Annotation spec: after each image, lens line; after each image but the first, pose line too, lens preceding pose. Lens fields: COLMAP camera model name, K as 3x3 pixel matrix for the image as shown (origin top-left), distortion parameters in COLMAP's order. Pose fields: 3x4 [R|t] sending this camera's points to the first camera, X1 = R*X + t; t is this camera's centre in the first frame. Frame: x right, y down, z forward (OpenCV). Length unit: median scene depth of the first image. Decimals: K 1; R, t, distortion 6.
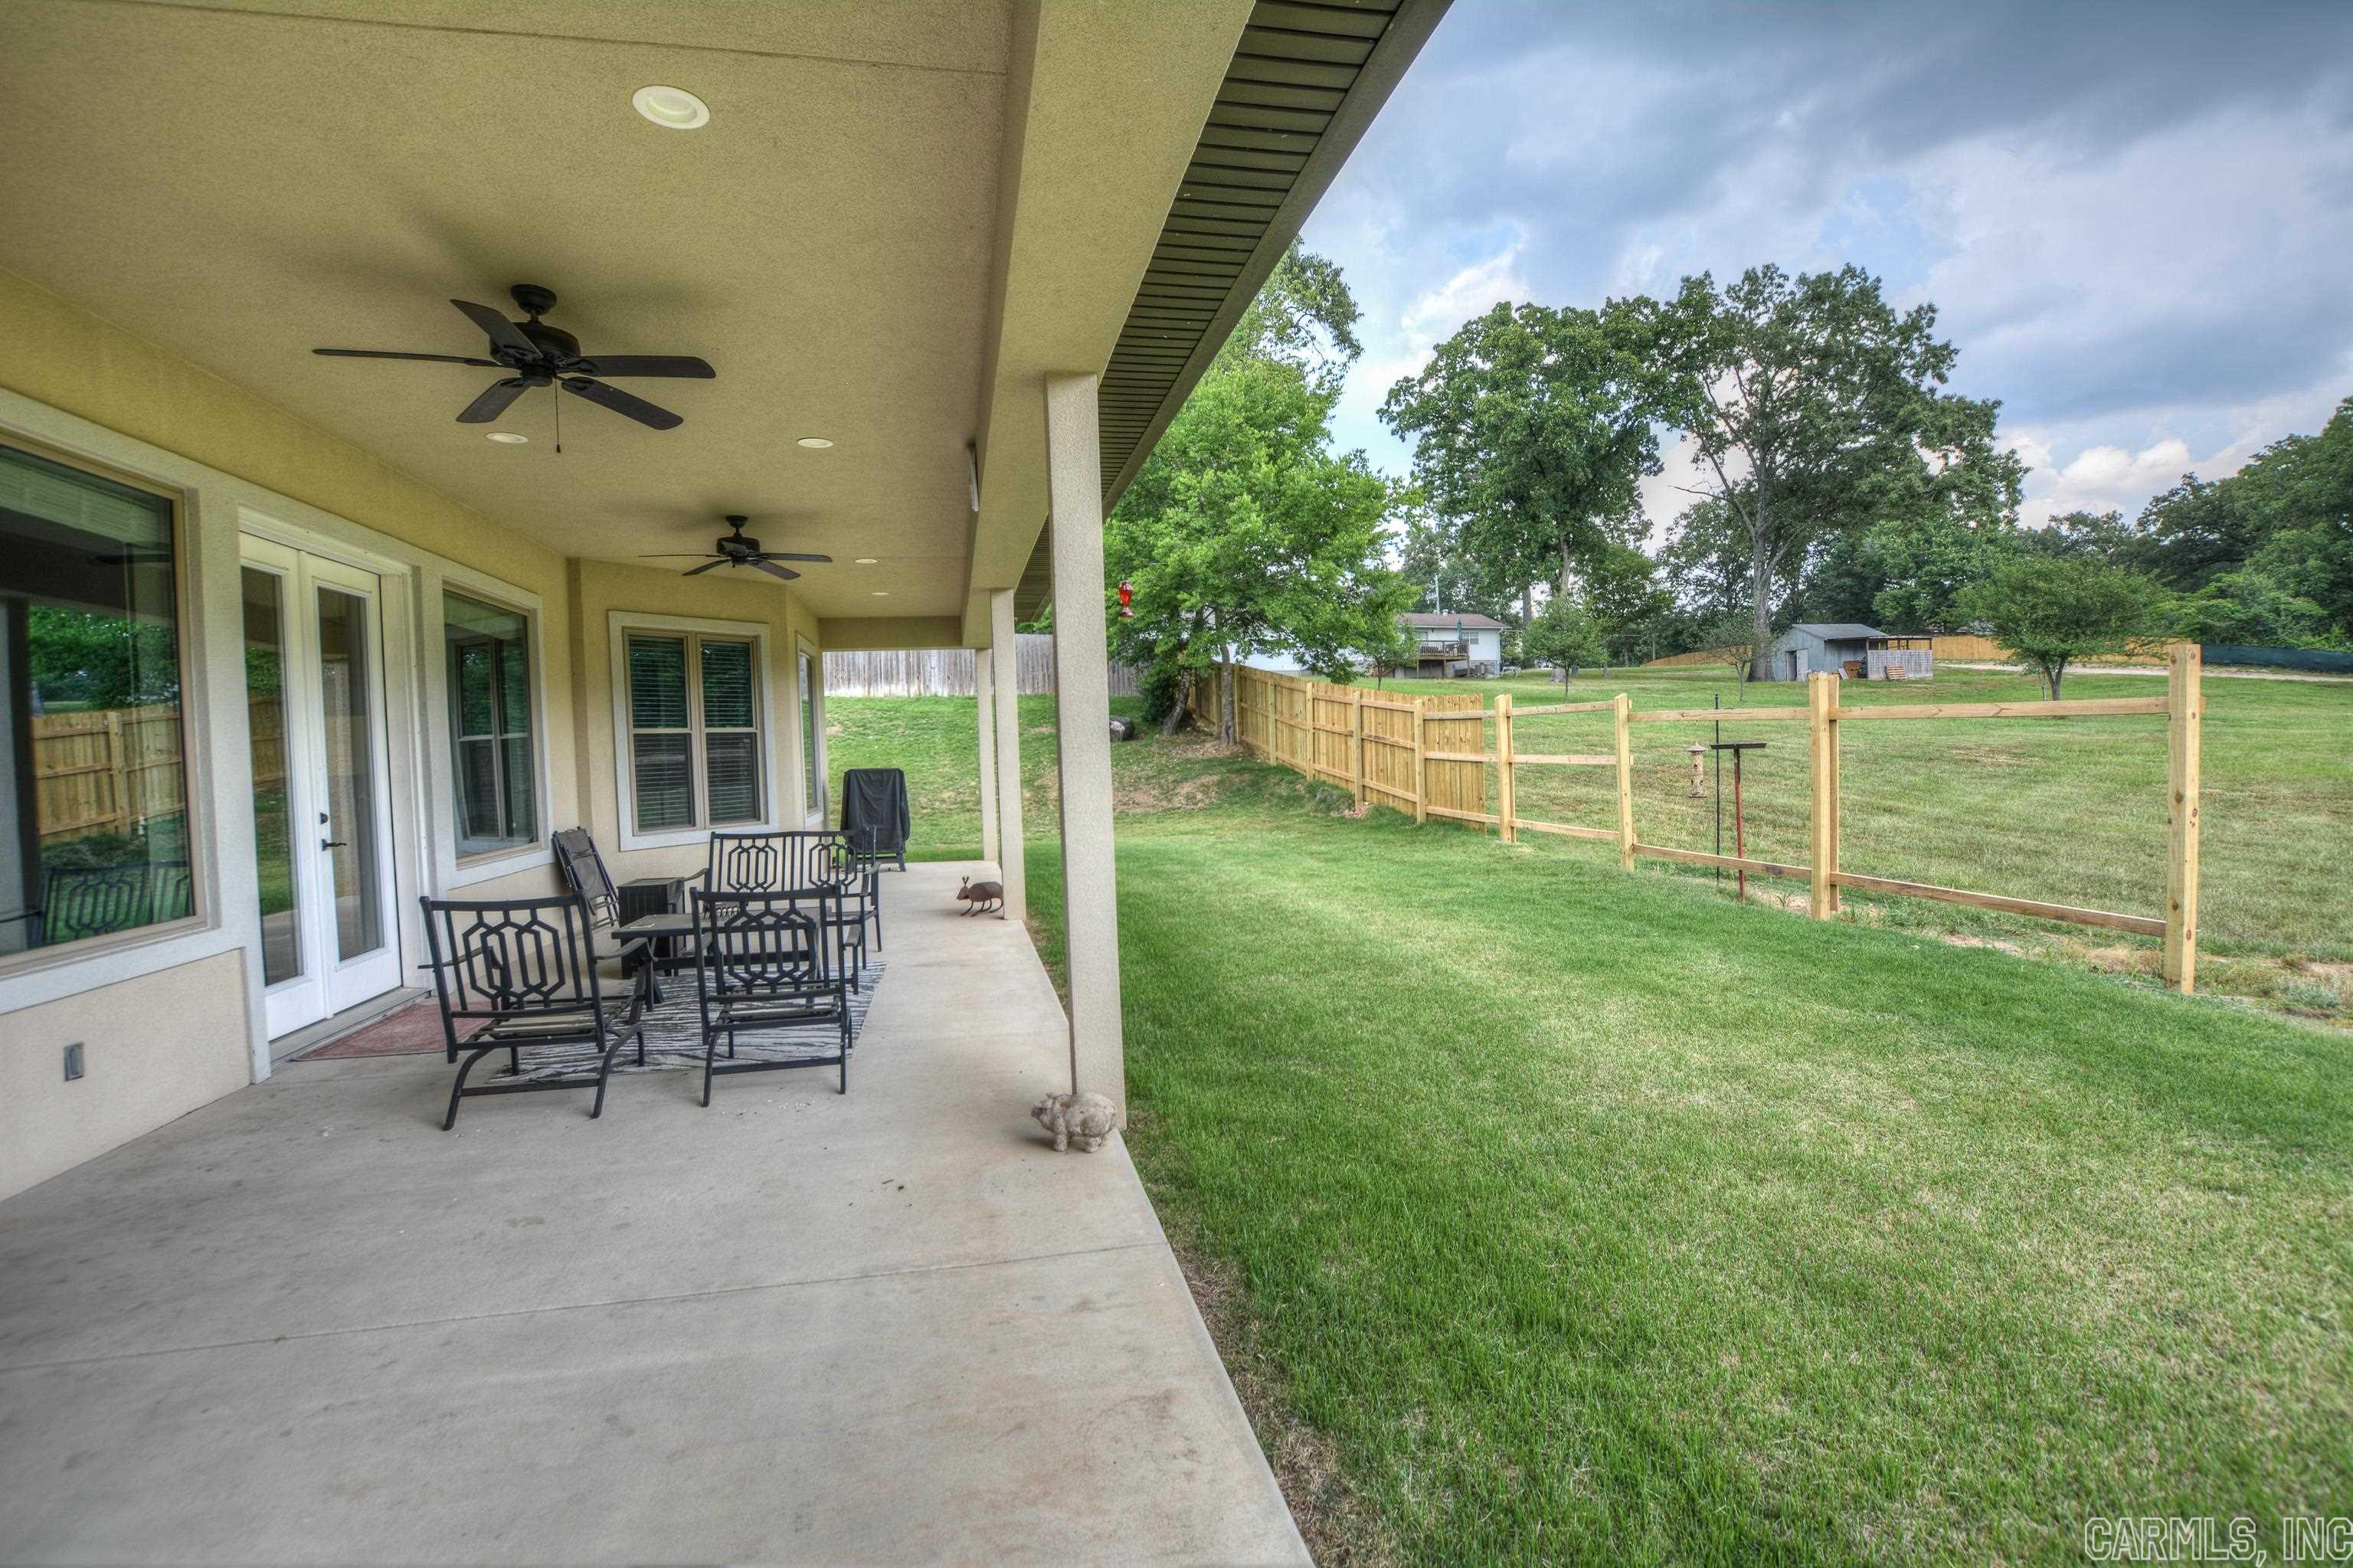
lens RADIAL K [[1033.9, 0, 1183.1], [0, 1033.9, 782.9], [0, 0, 1]] dist [-0.031482, 0.002212]
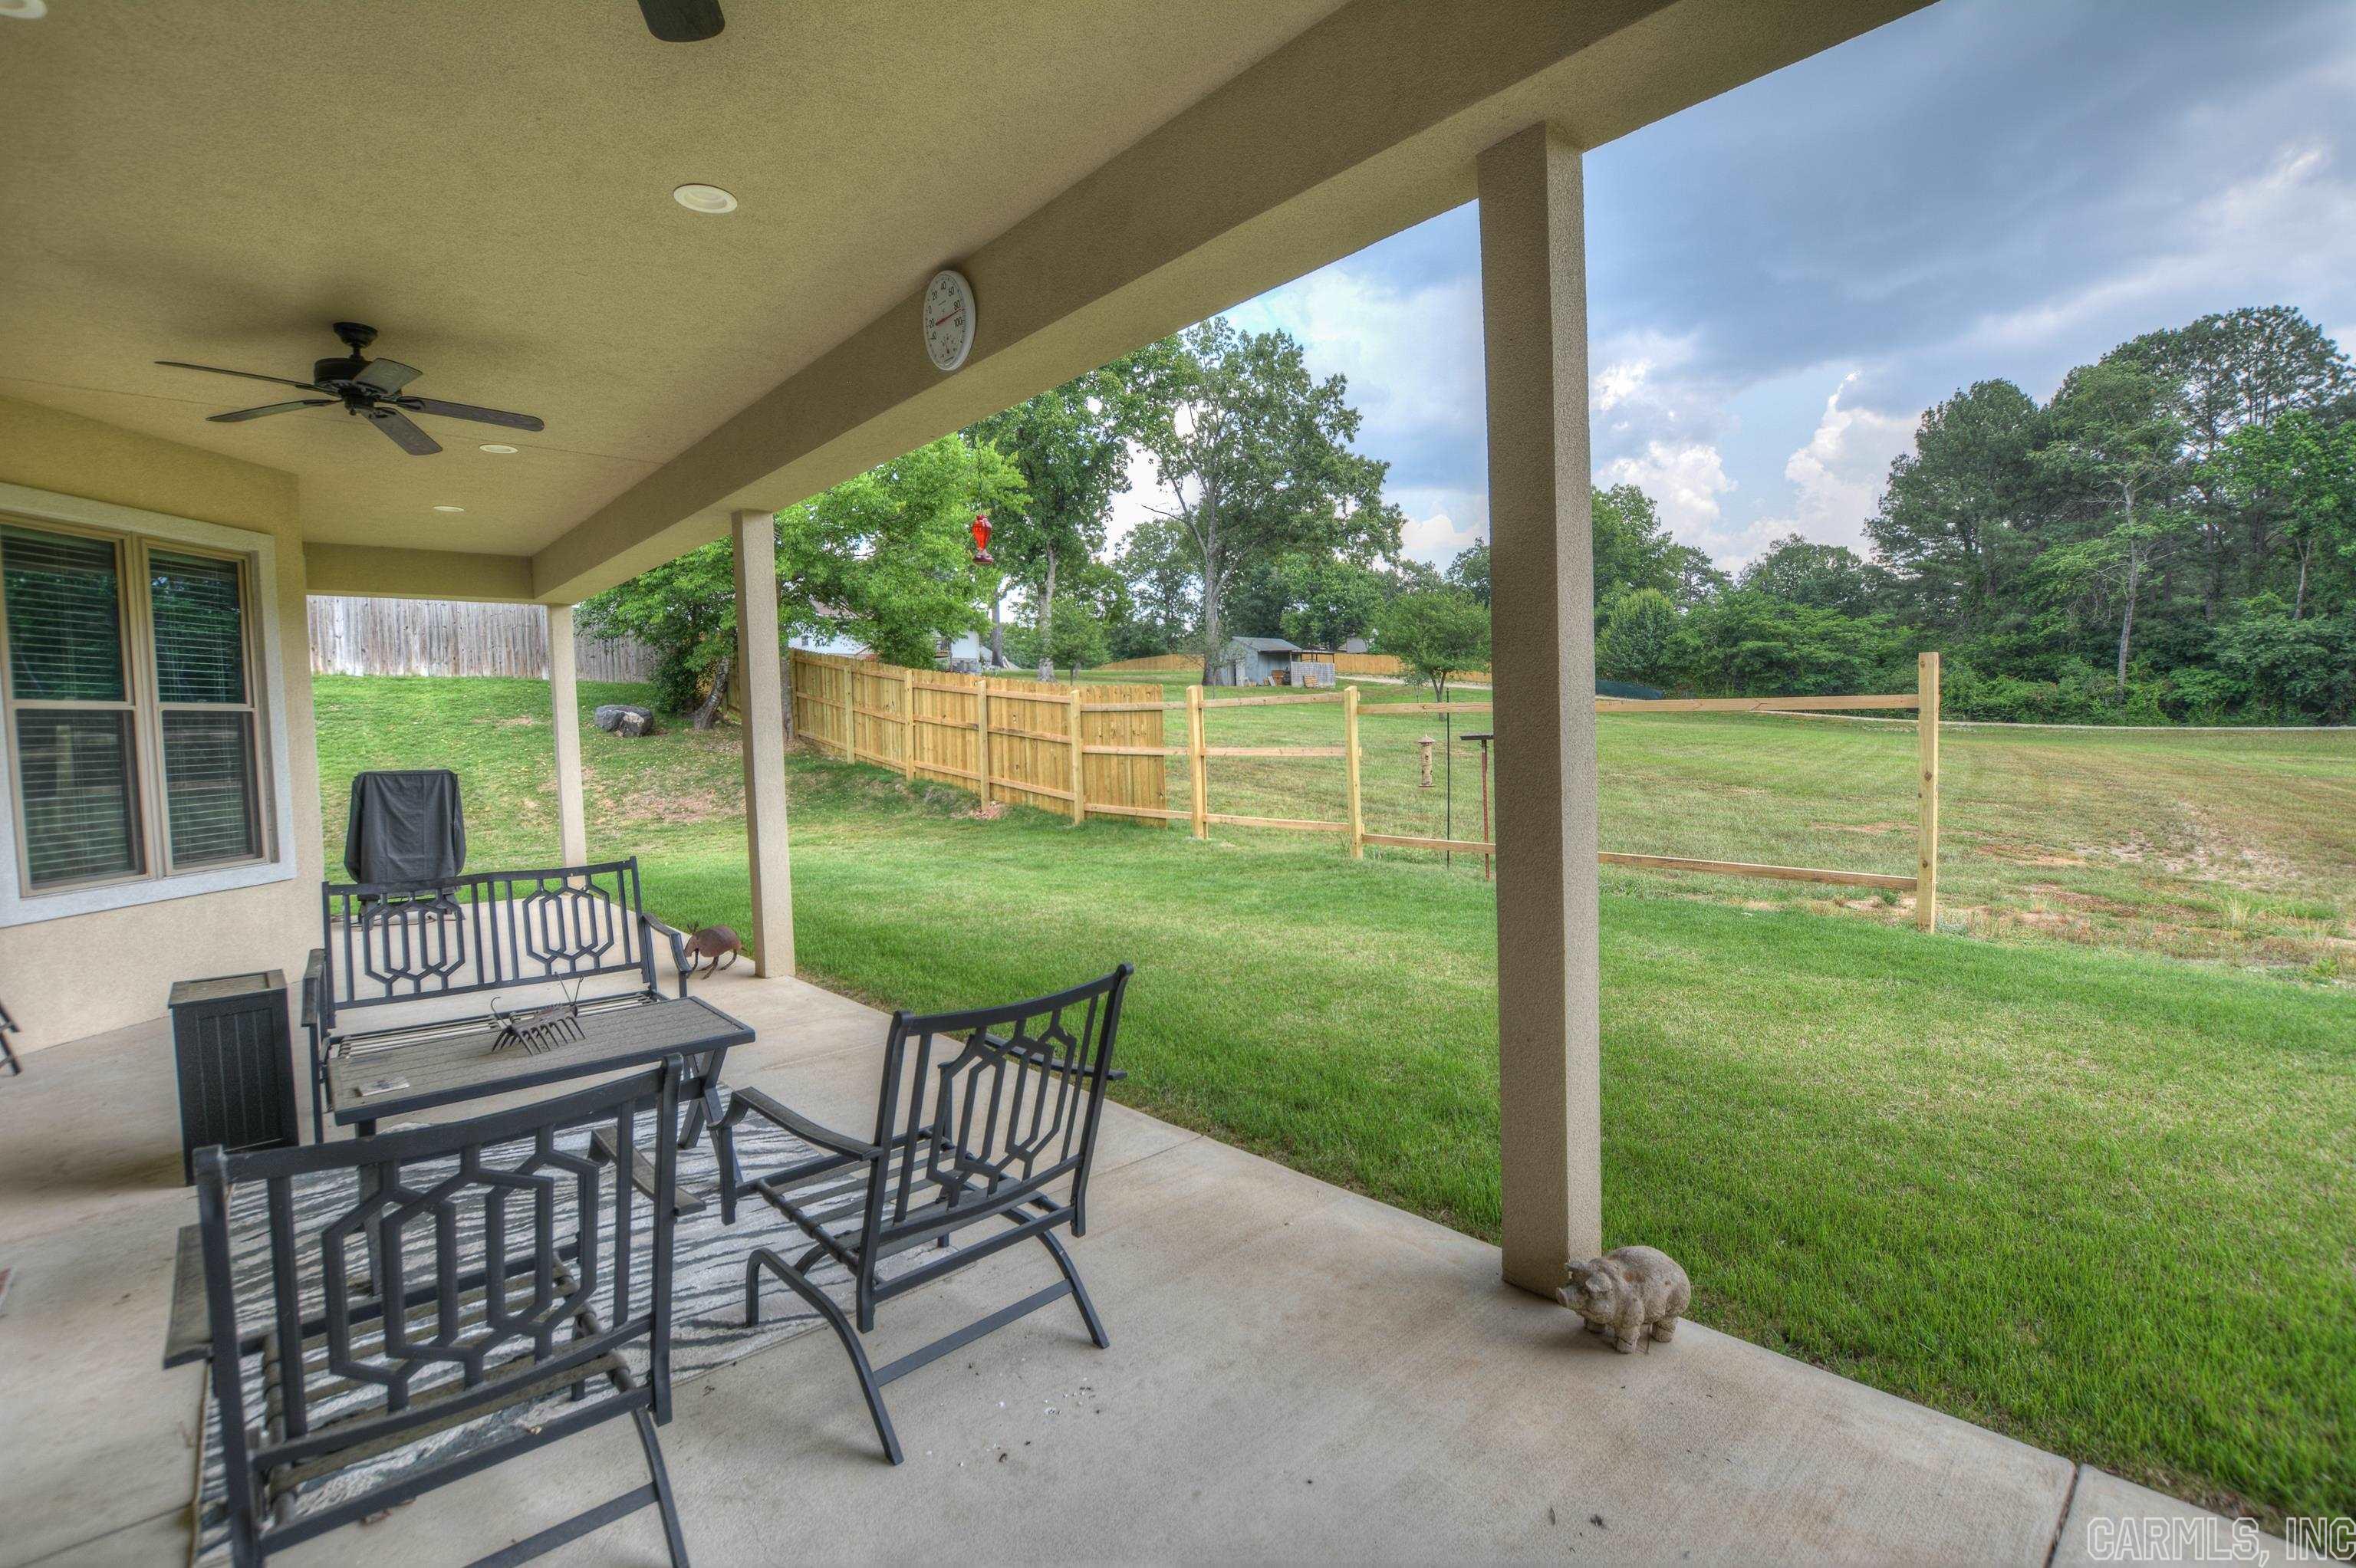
lens RADIAL K [[1035.0, 0, 1186.8], [0, 1035.0, 778.5], [0, 0, 1]] dist [-0.031482, 0.002212]
pose [[0.864613, -0.017183, 0.502144, -0.056677], [0.018628, 0.999824, 0.002140, -0.000240], [-0.502092, 0.007503, 0.864781, 0.050270]]
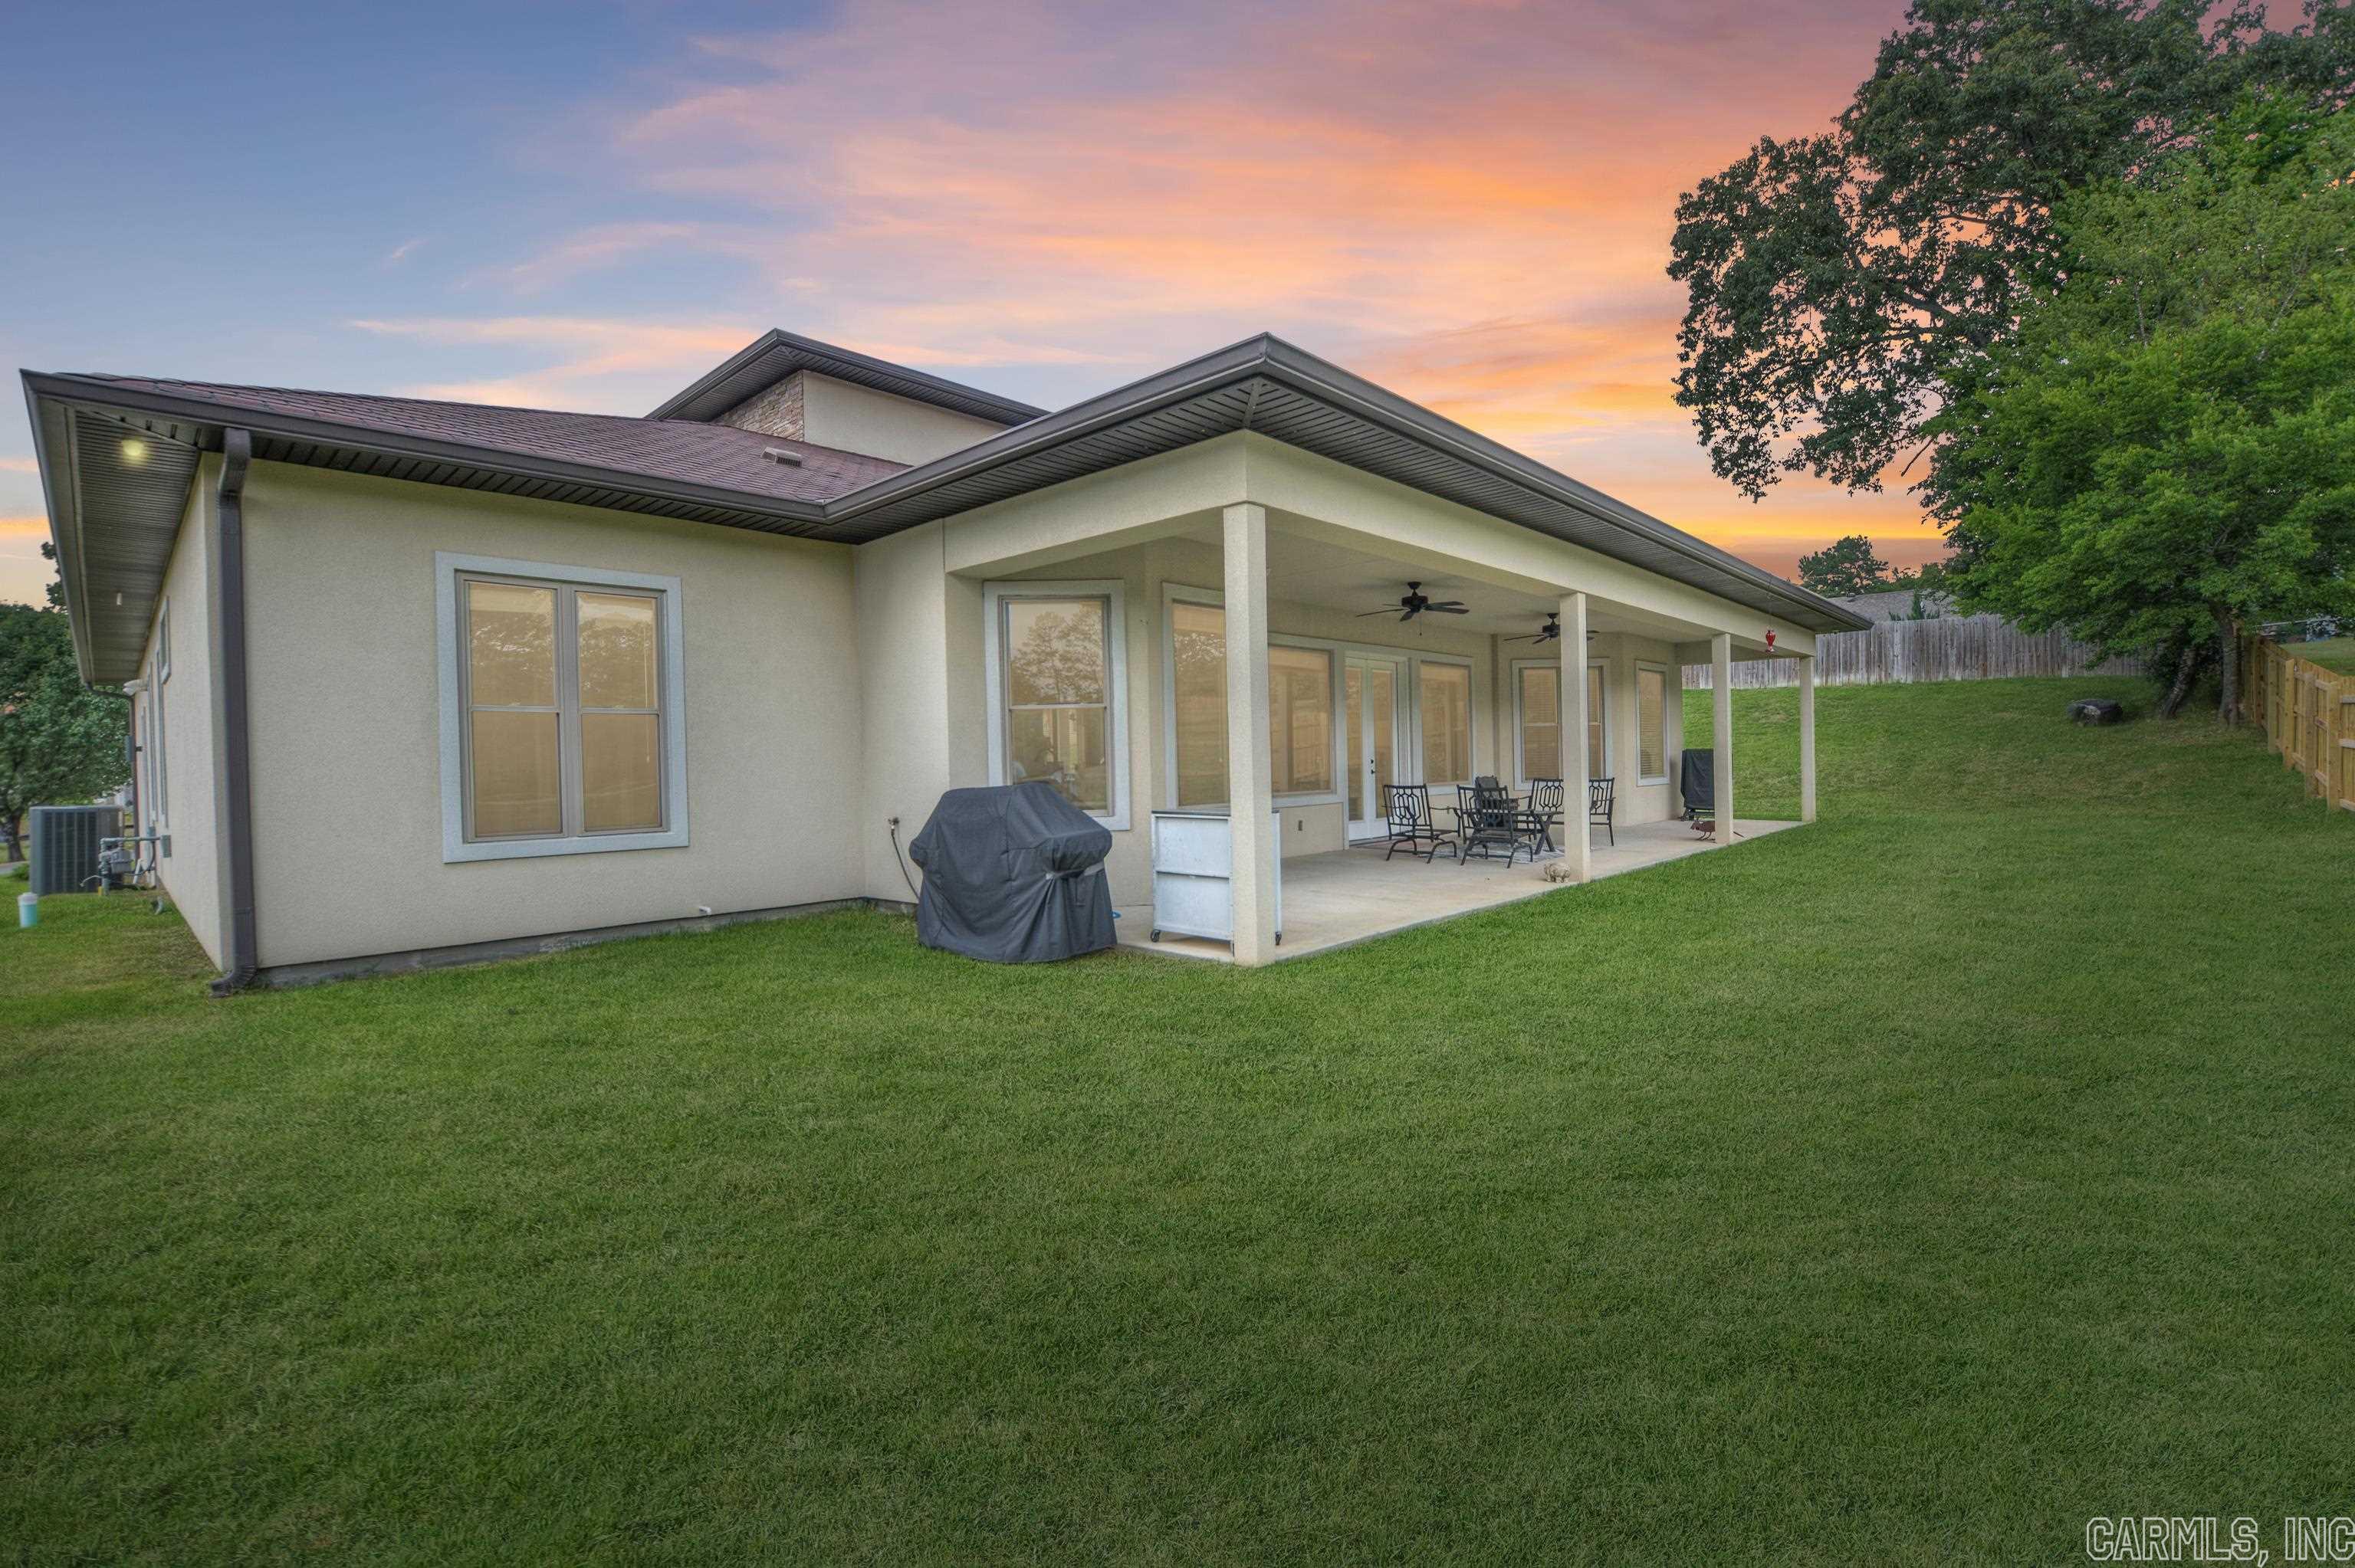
lens RADIAL K [[1034.6, 0, 1191.1], [0, 1034.6, 776.8], [0, 0, 1]] dist [-0.031482, 0.002212]
pose [[0.569549, 0.035134, -0.821206, 0.136181], [-0.025703, 0.999359, 0.024929, 0.002239], [0.821555, 0.006909, 0.570087, -0.114795]]
